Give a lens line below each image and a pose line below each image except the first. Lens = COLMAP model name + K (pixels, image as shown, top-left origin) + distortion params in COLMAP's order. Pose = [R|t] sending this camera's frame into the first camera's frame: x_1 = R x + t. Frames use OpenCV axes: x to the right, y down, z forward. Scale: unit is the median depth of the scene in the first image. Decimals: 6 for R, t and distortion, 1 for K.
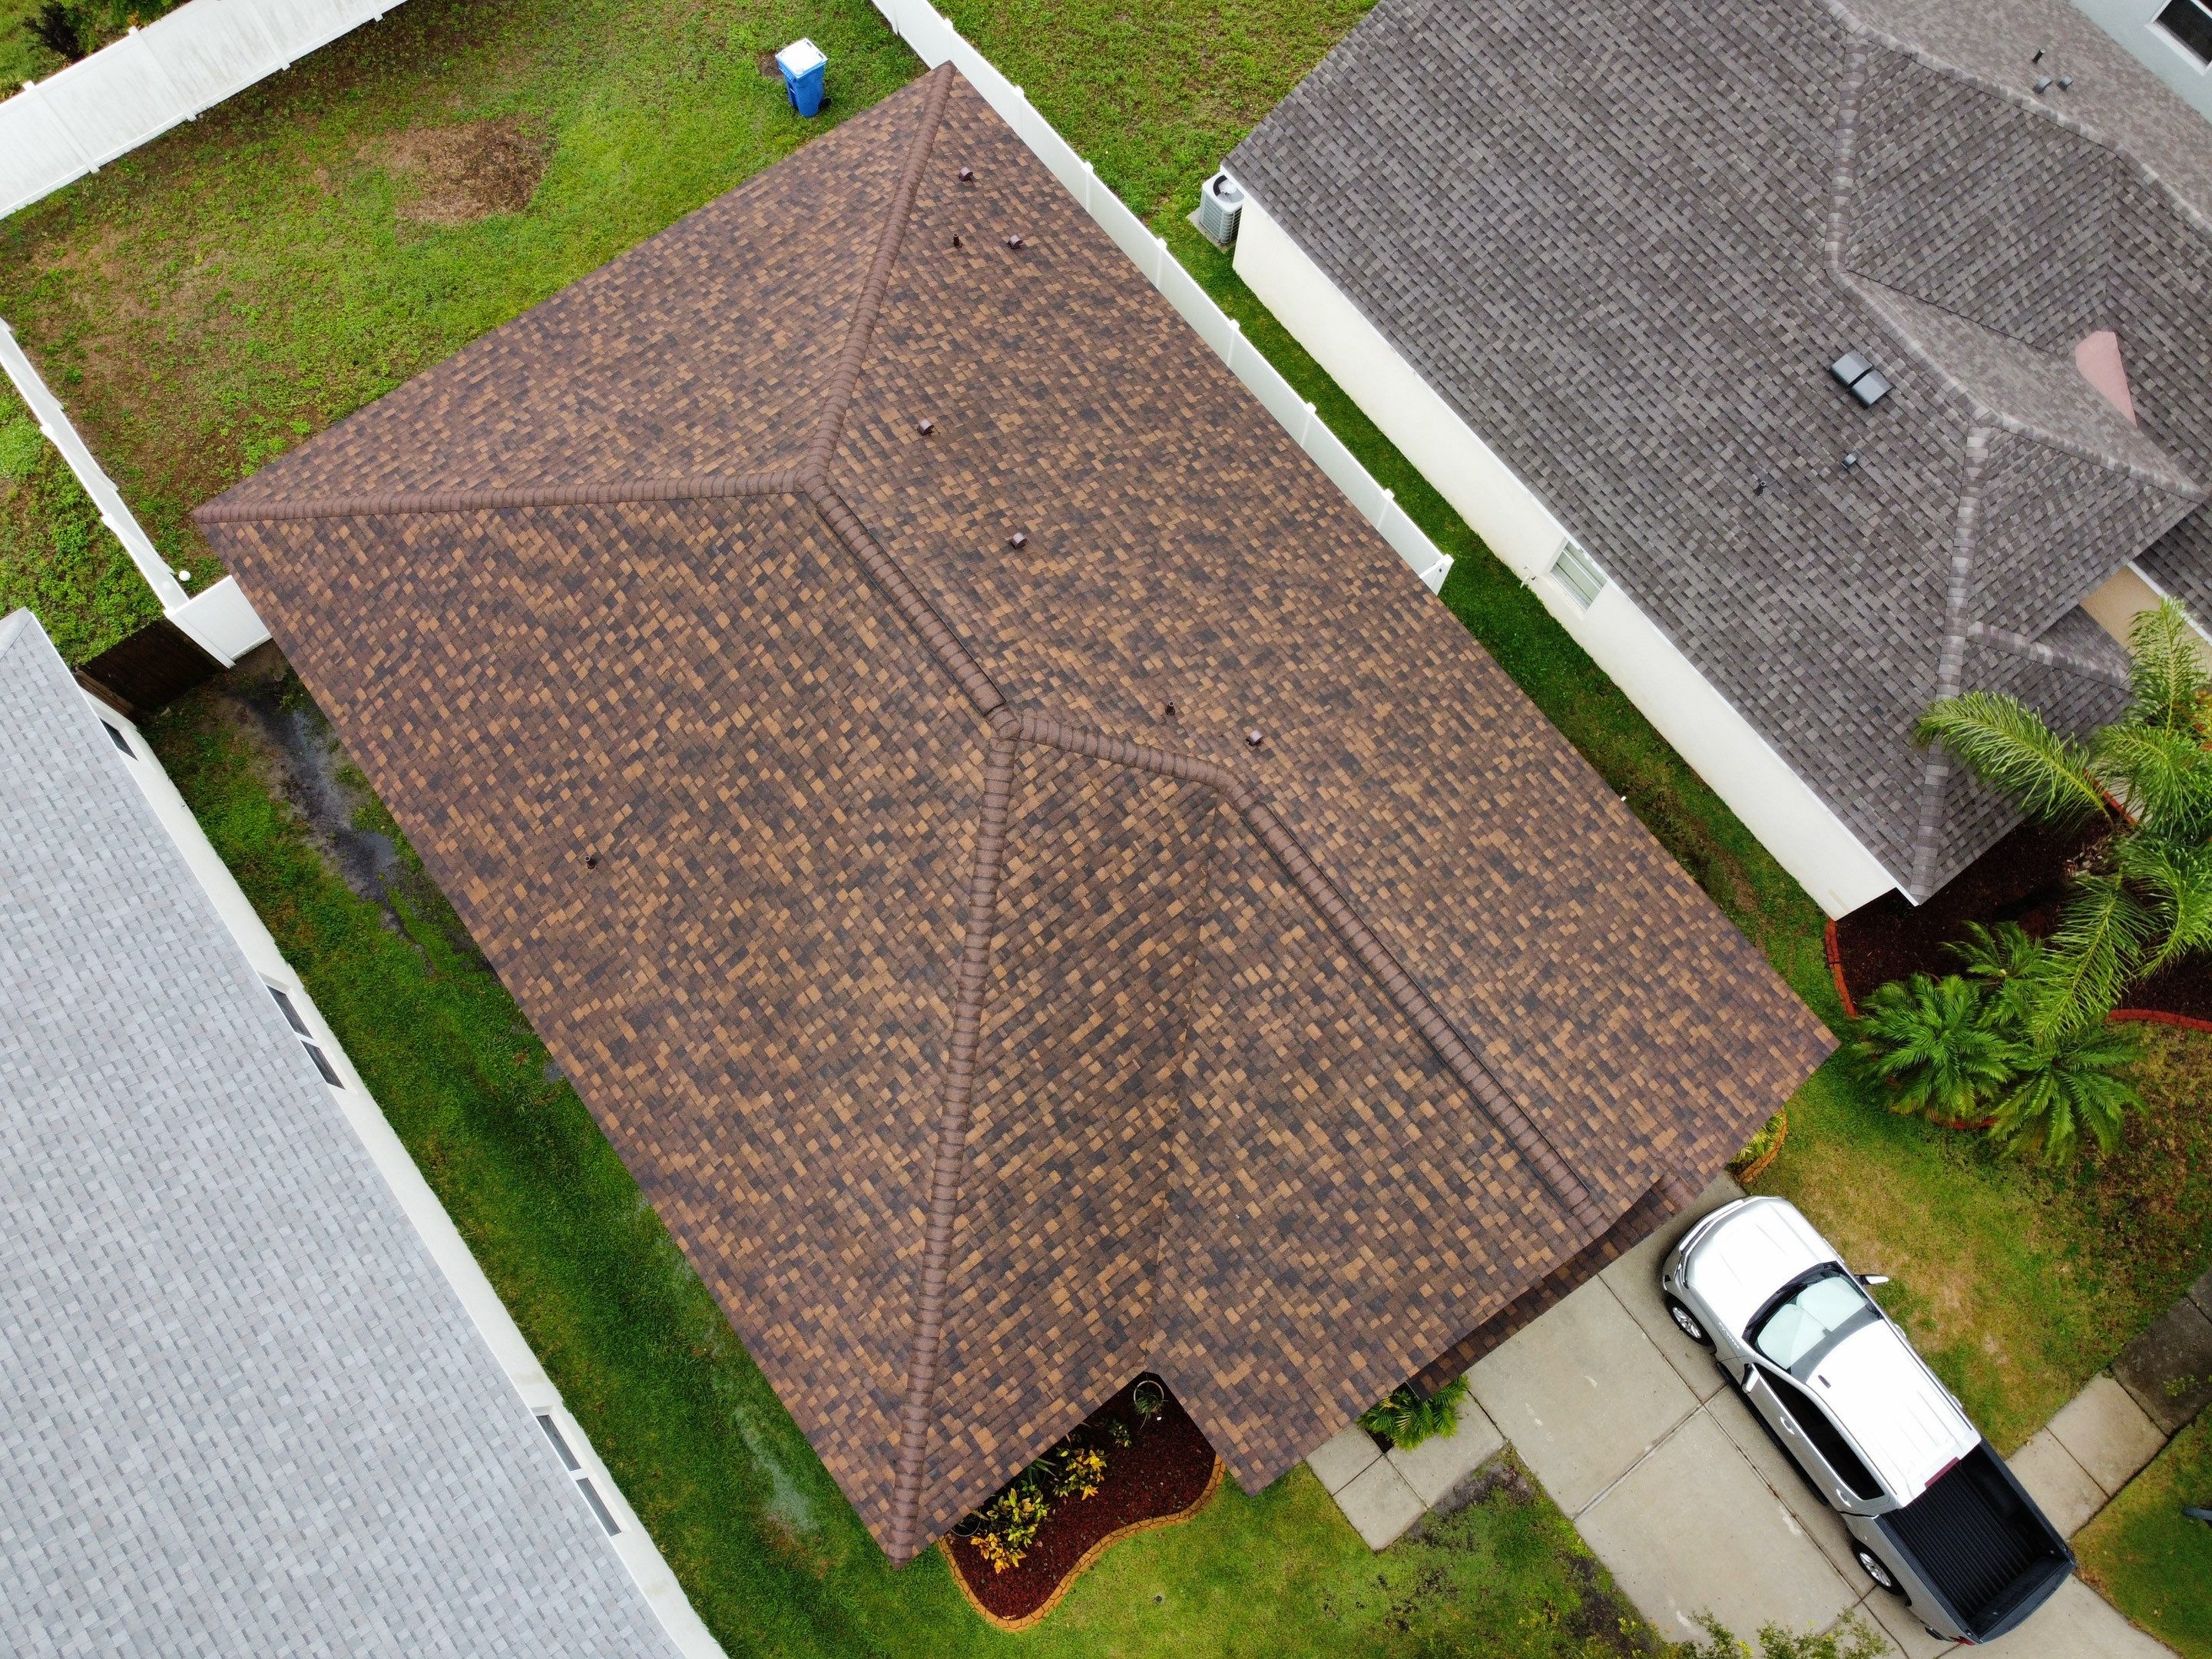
lens RADIAL K [[1670.9, 0, 1075.1], [0, 1670.9, 808.0], [0, 0, 1]] dist [0.004084, -0.023590]
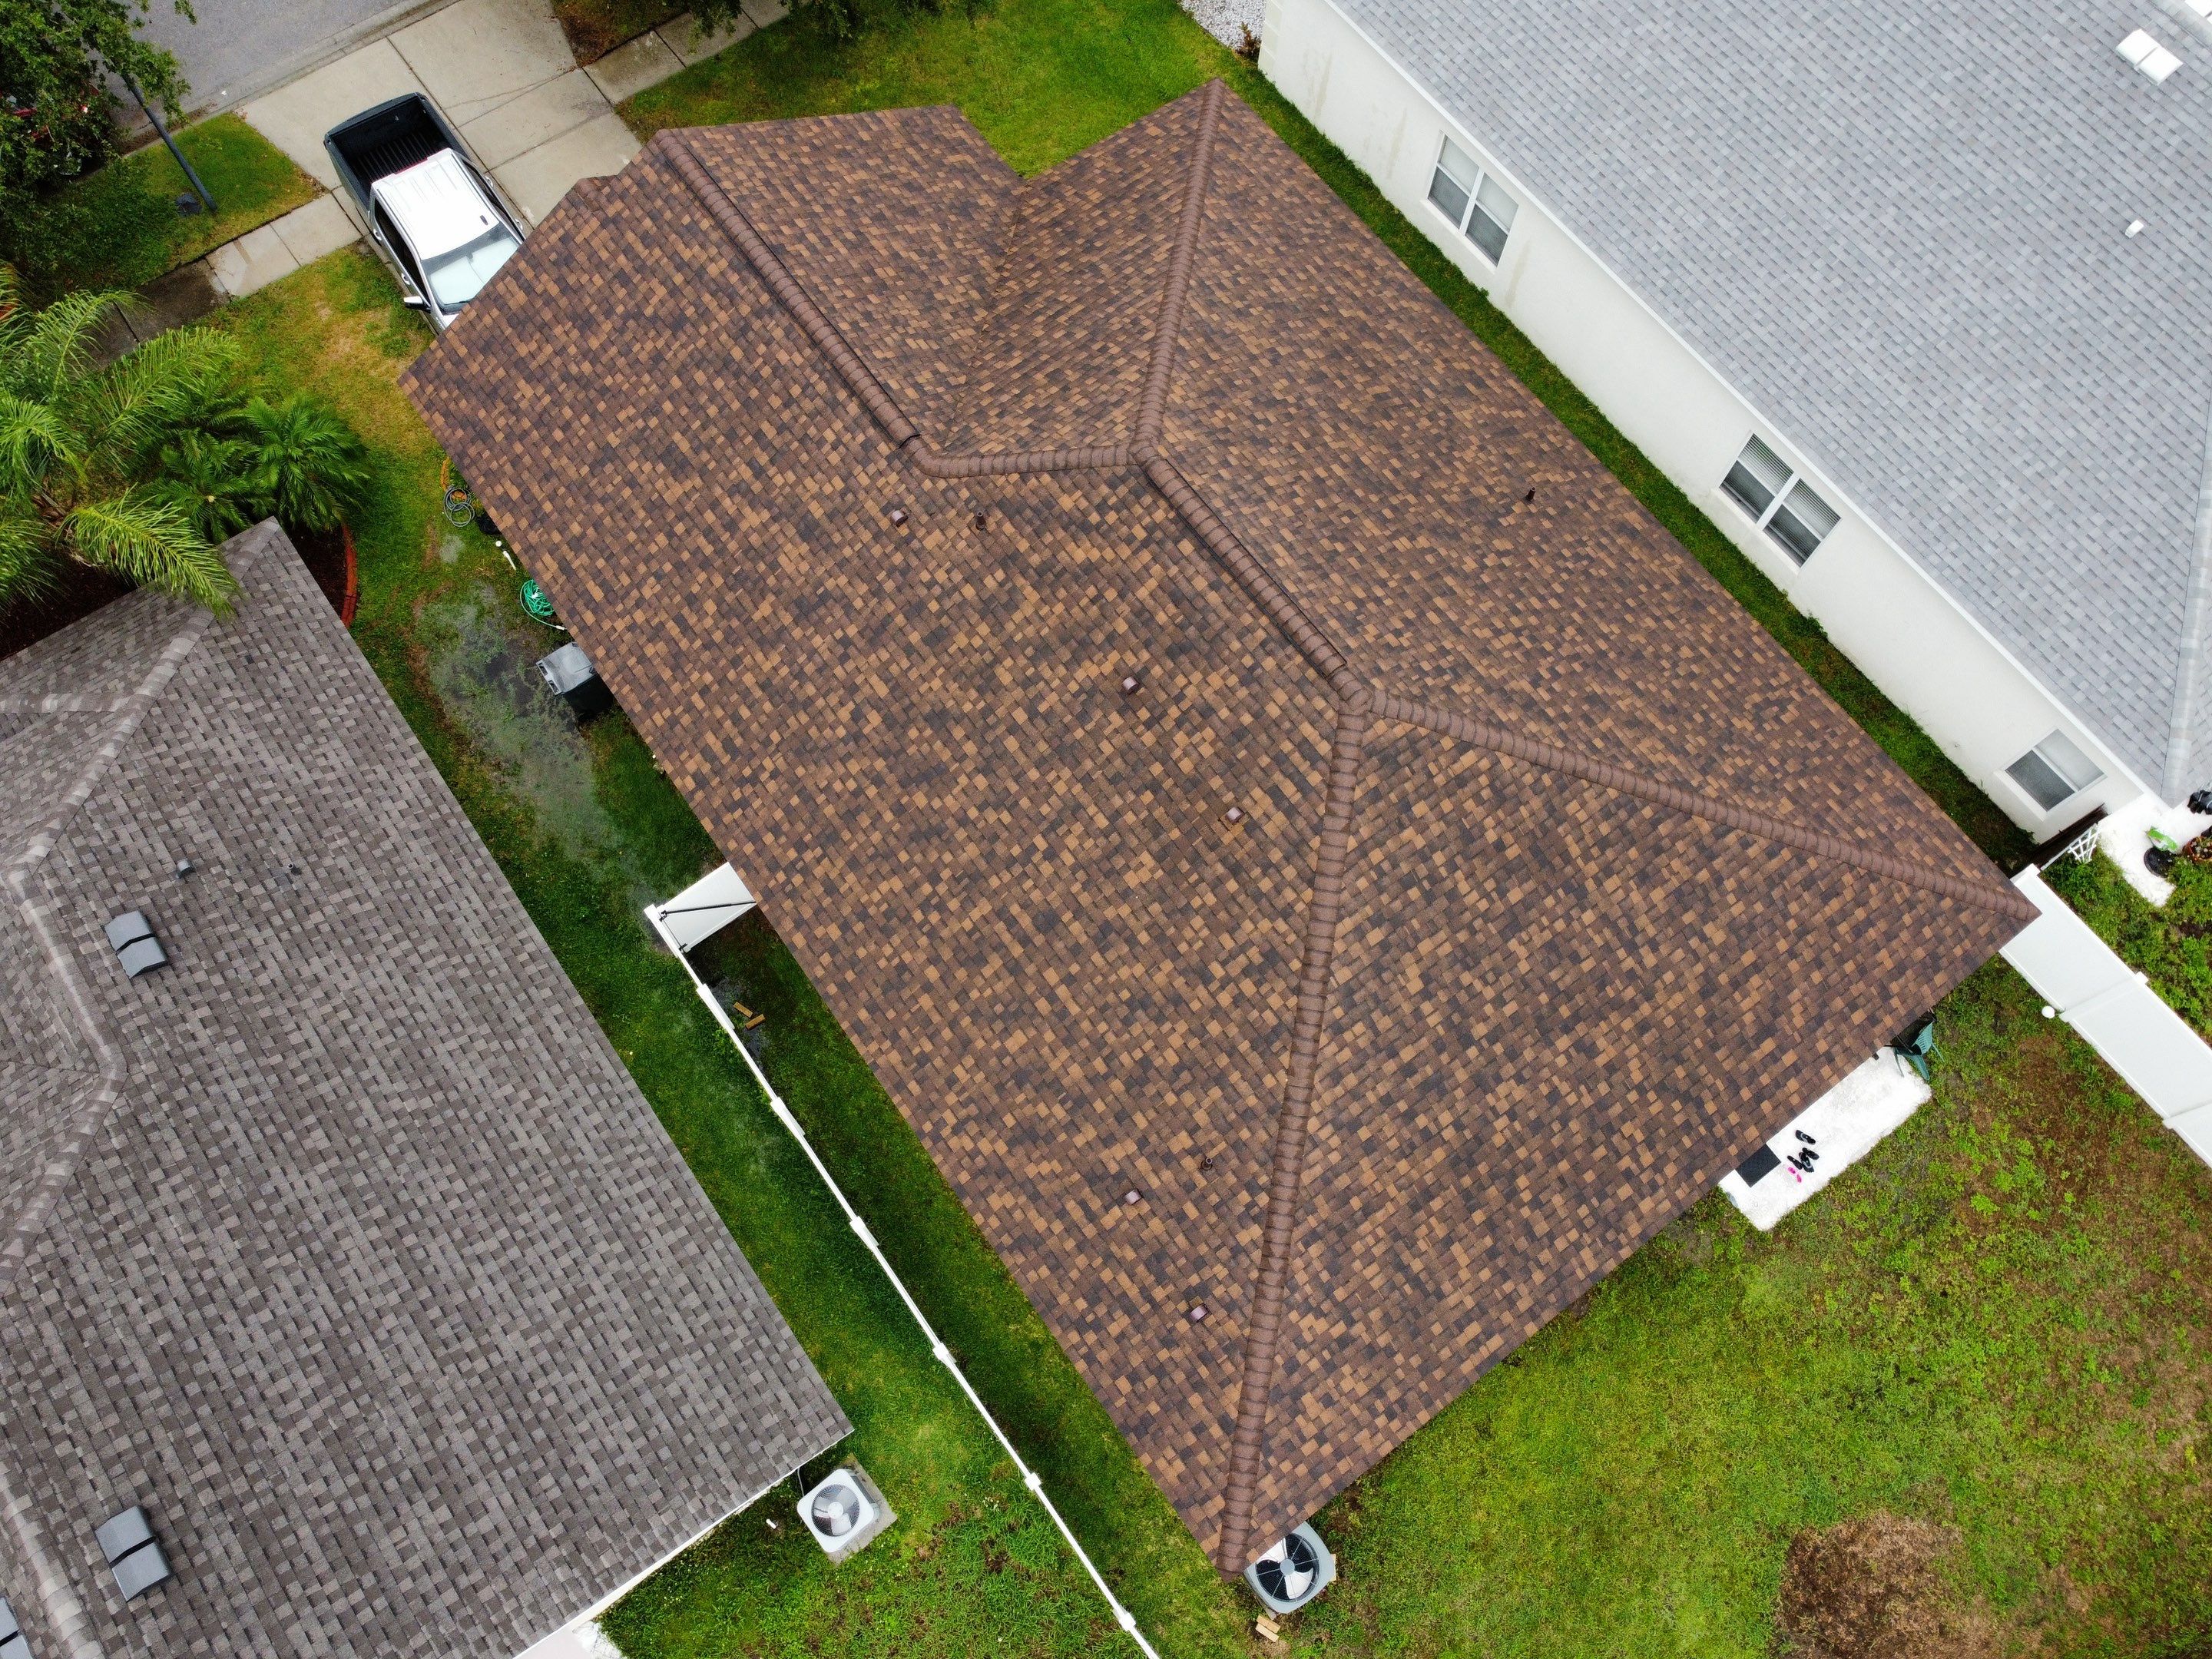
lens RADIAL K [[1670.9, 0, 1075.1], [0, 1670.9, 808.0], [0, 0, 1]] dist [0.004084, -0.023590]
pose [[-0.999594, -0.027447, -0.007675, 0.002951], [0.015939, -0.761619, 0.647829, -0.802883], [-0.023627, 0.647444, 0.761747, 0.318598]]
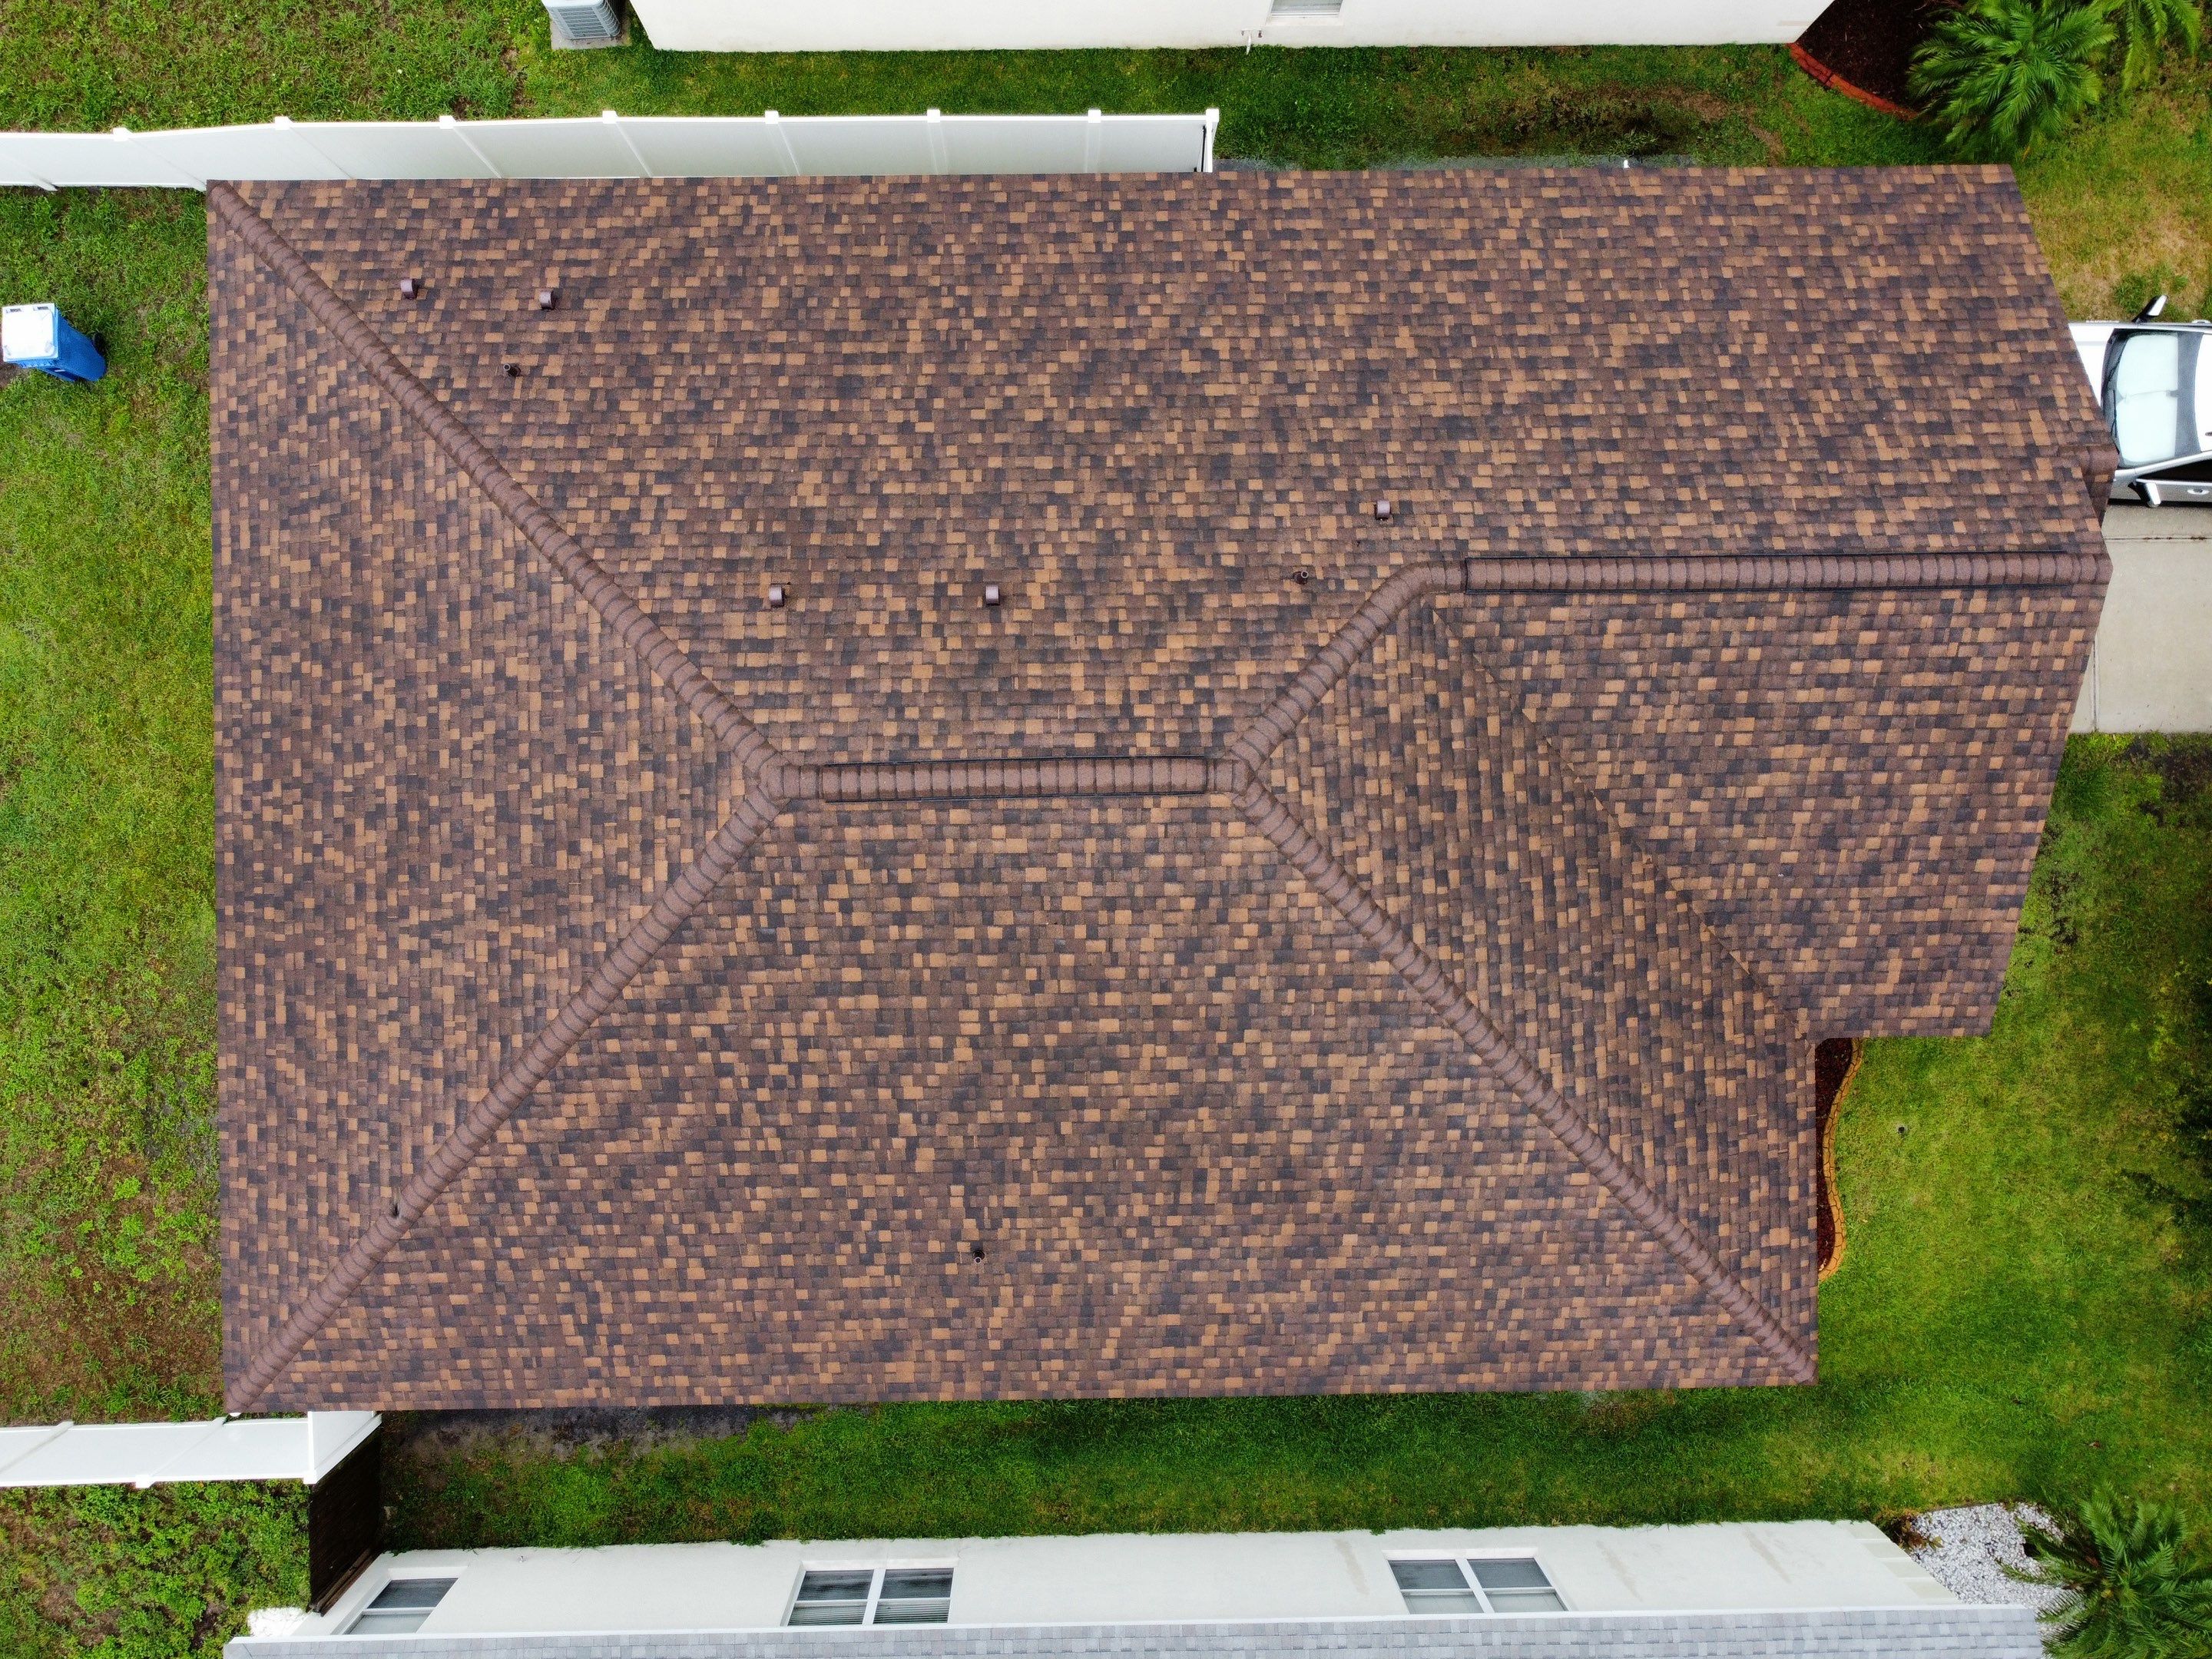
lens RADIAL K [[1670.9, 0, 1075.1], [0, 1670.9, 808.0], [0, 0, 1]] dist [0.004084, -0.023590]
pose [[0.594555, -0.804055, 0.000073, -0.086400], [0.761713, 0.563275, 0.320177, -0.309387], [-0.257481, -0.190307, 0.947358, 0.257337]]
